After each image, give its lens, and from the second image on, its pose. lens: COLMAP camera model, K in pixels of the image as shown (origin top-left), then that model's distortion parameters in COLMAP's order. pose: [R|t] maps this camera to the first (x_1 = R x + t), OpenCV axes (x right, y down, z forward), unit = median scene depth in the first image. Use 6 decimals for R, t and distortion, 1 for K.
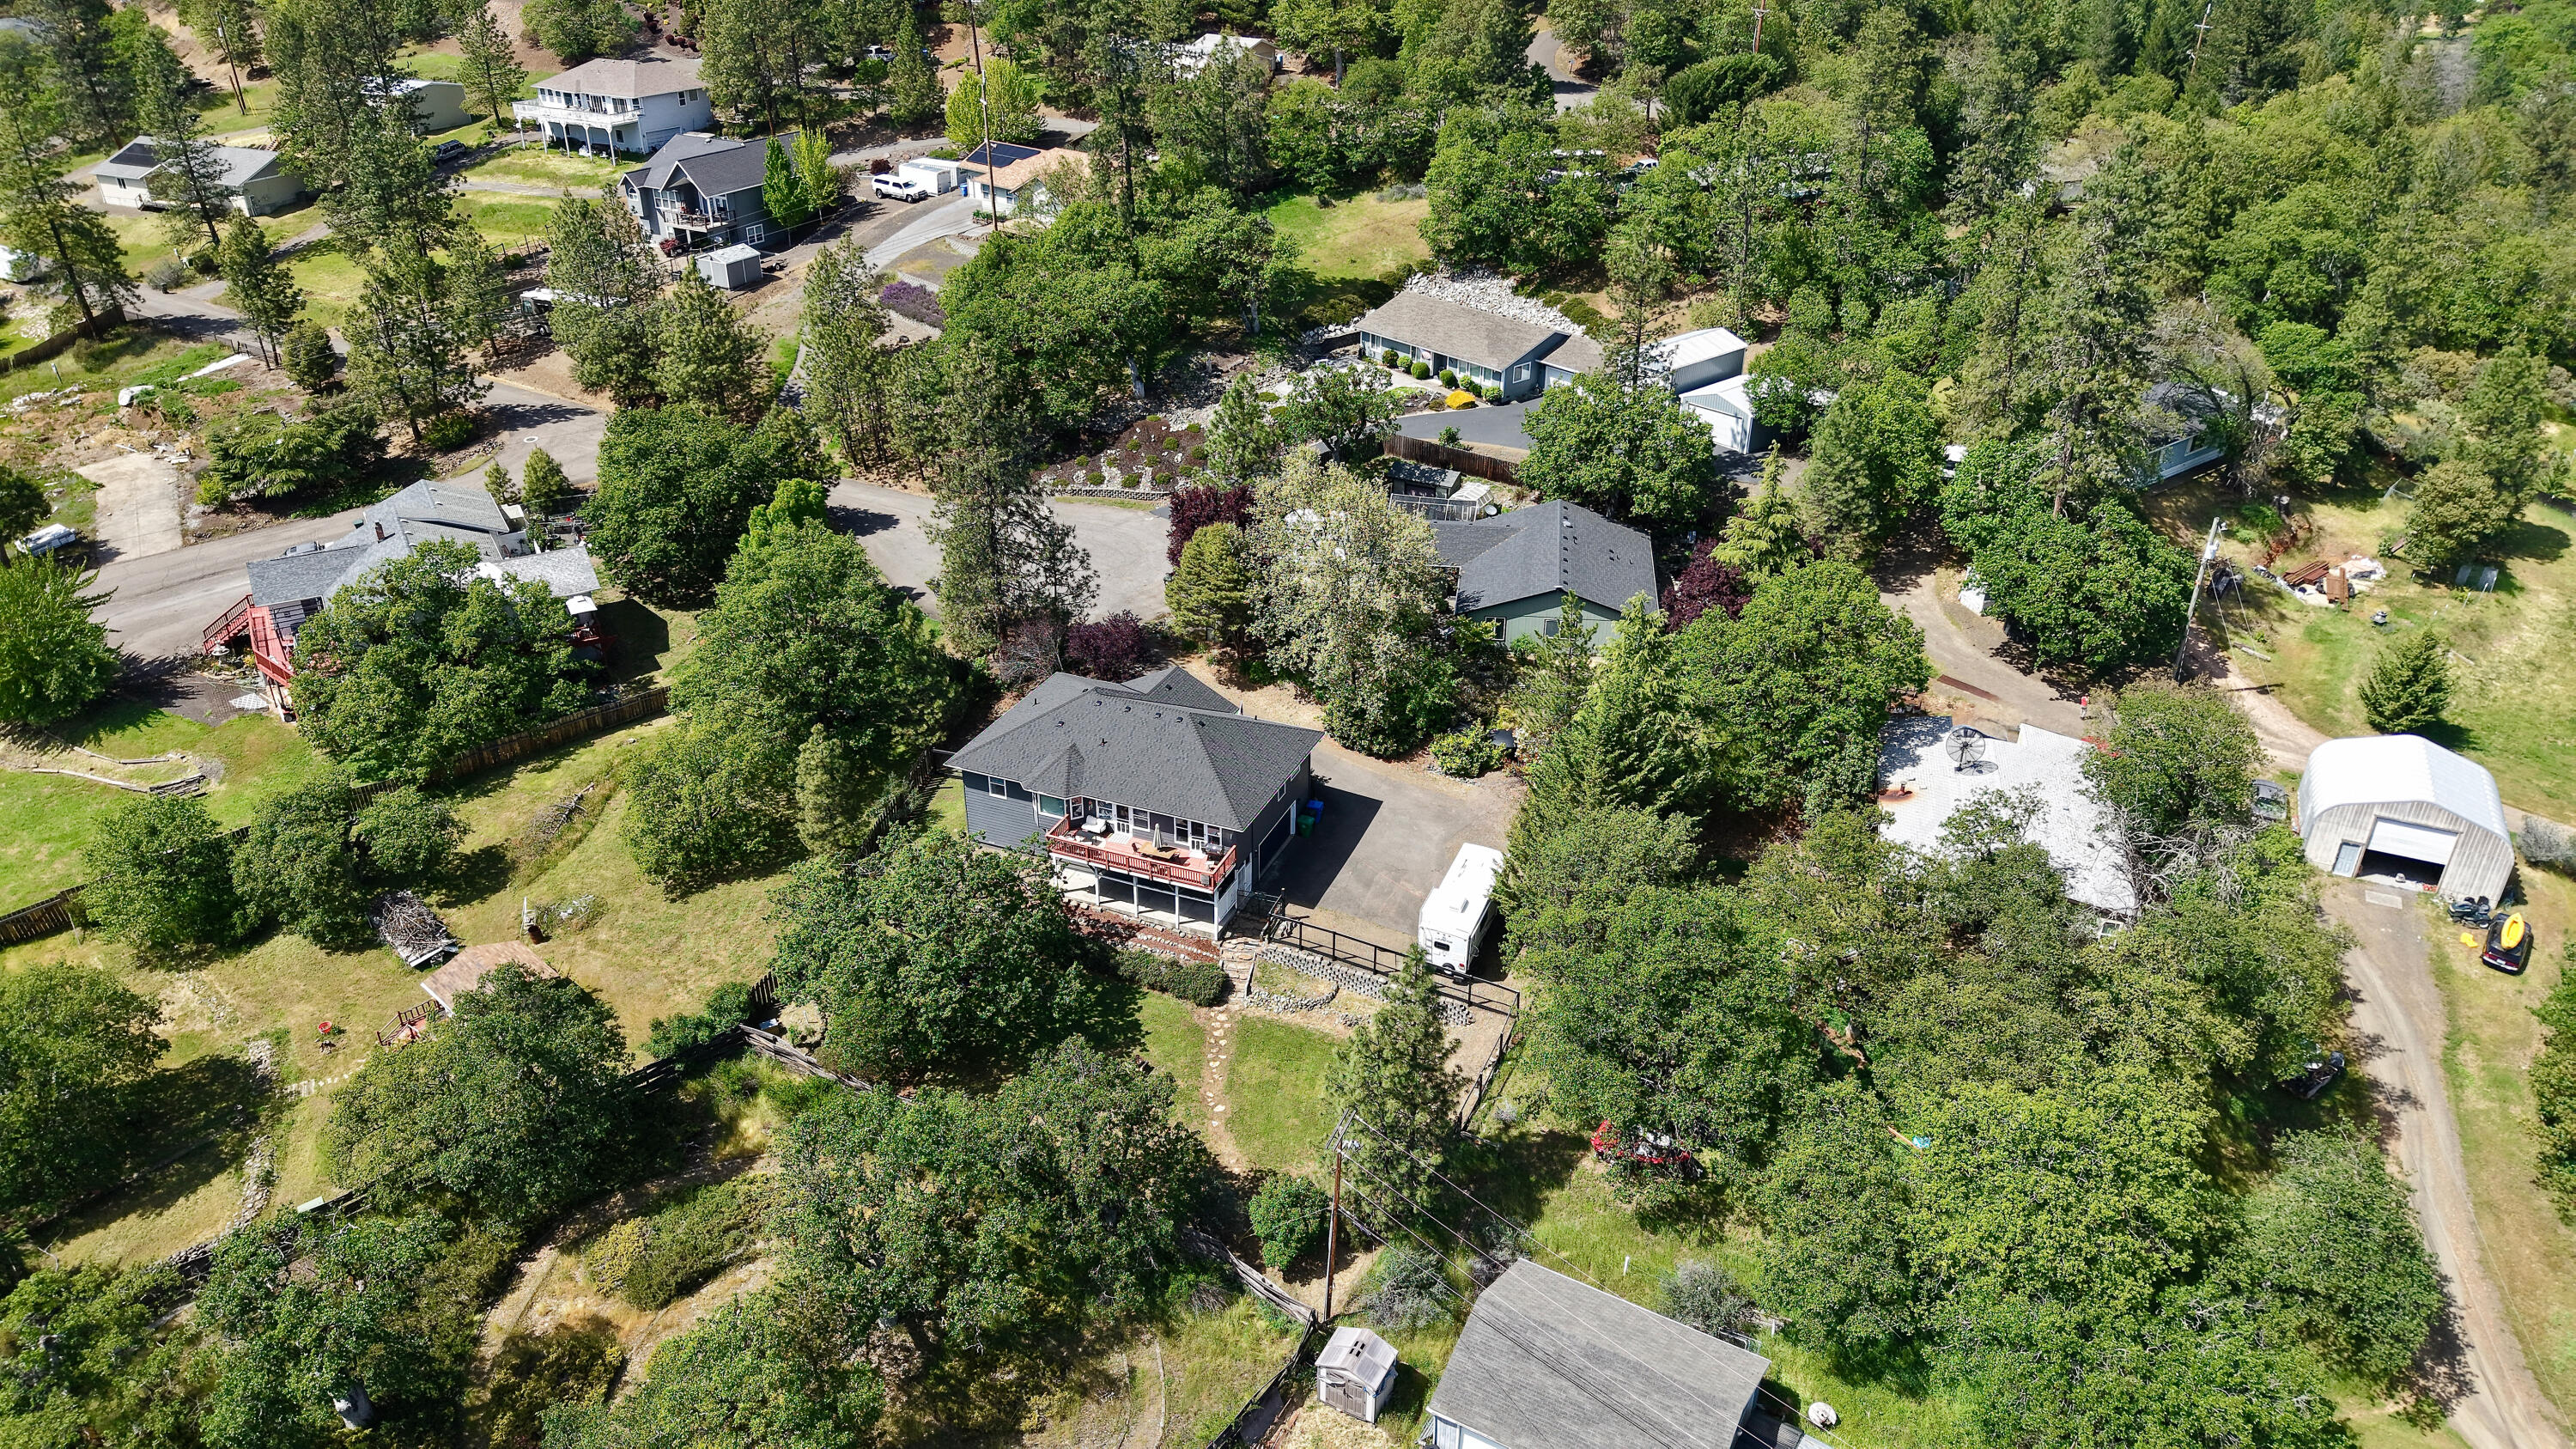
lens RADIAL K [[1738.2, 0, 1288.0], [0, 1738.2, 724.5], [0, 0, 1]] dist [0.038098, -0.025250]
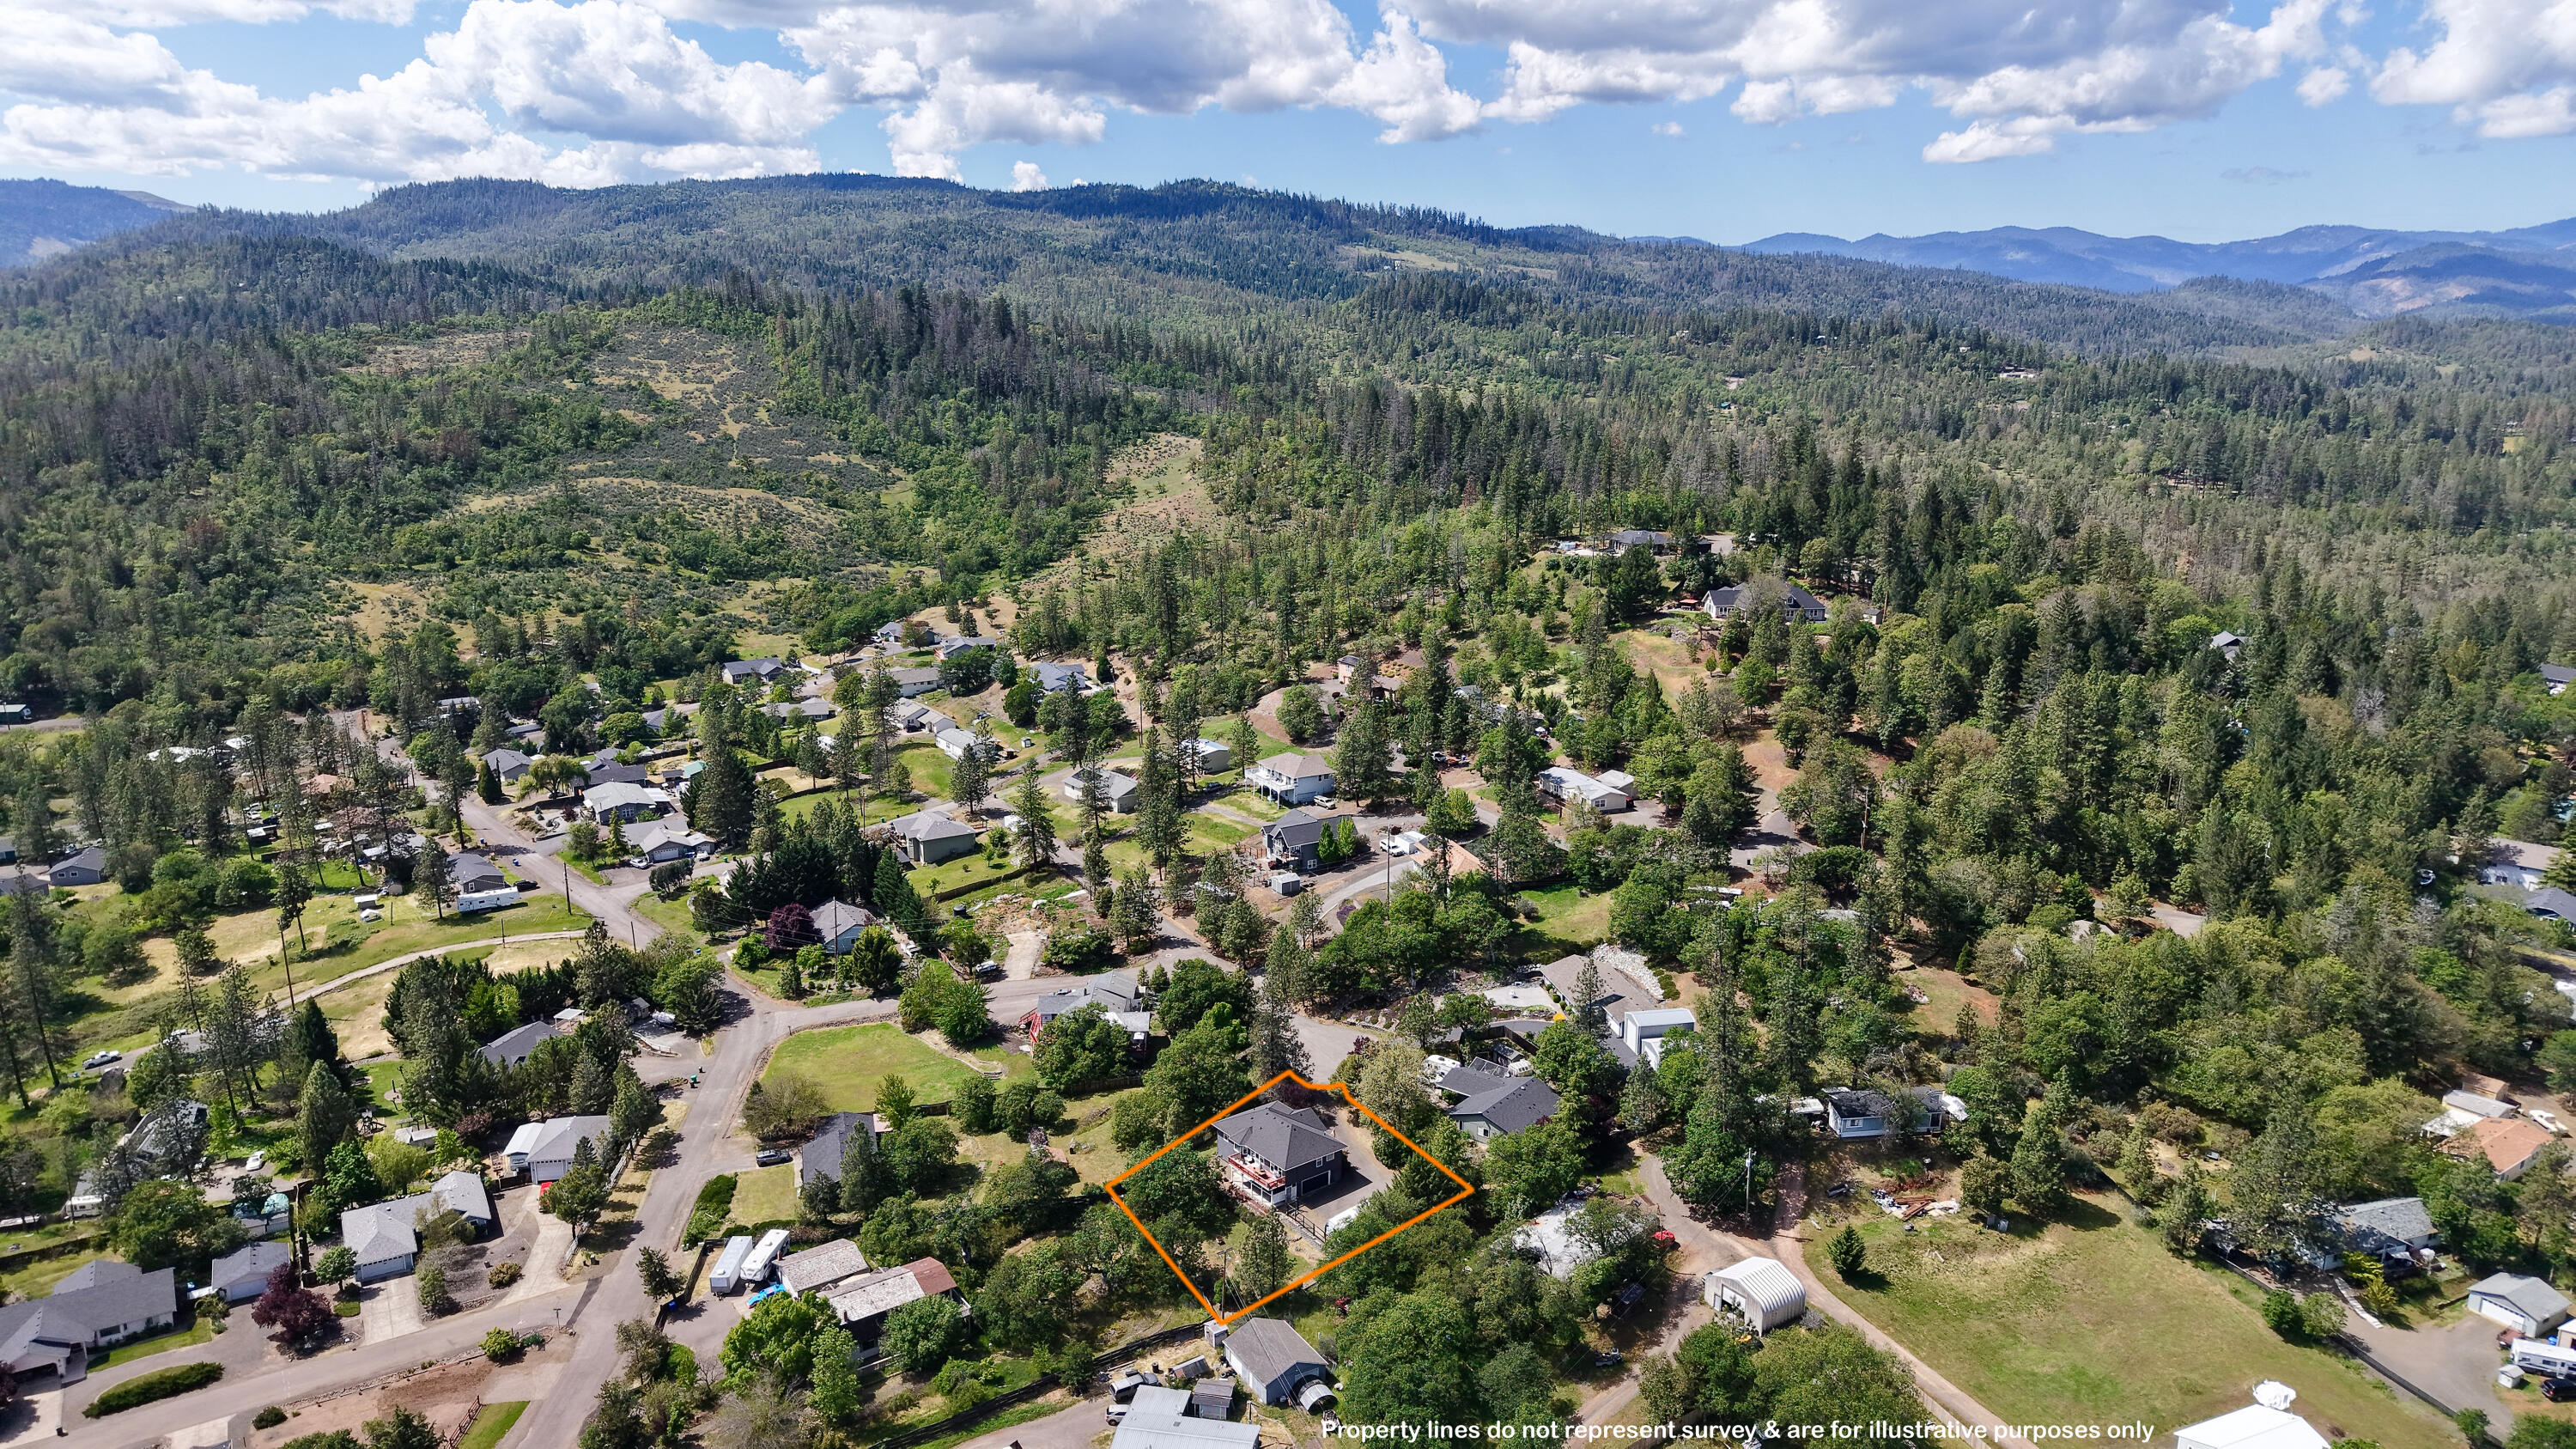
lens RADIAL K [[1928.4, 0, 1293.6], [0, 1928.4, 705.2], [0, 0, 1]] dist [0.003520, 0.002914]
pose [[0.863740, 0.114302, -0.490804, 0.964058], [-0.230103, 0.955935, -0.182321, -0.060247], [0.448337, 0.270413, 0.851980, -1.225824]]
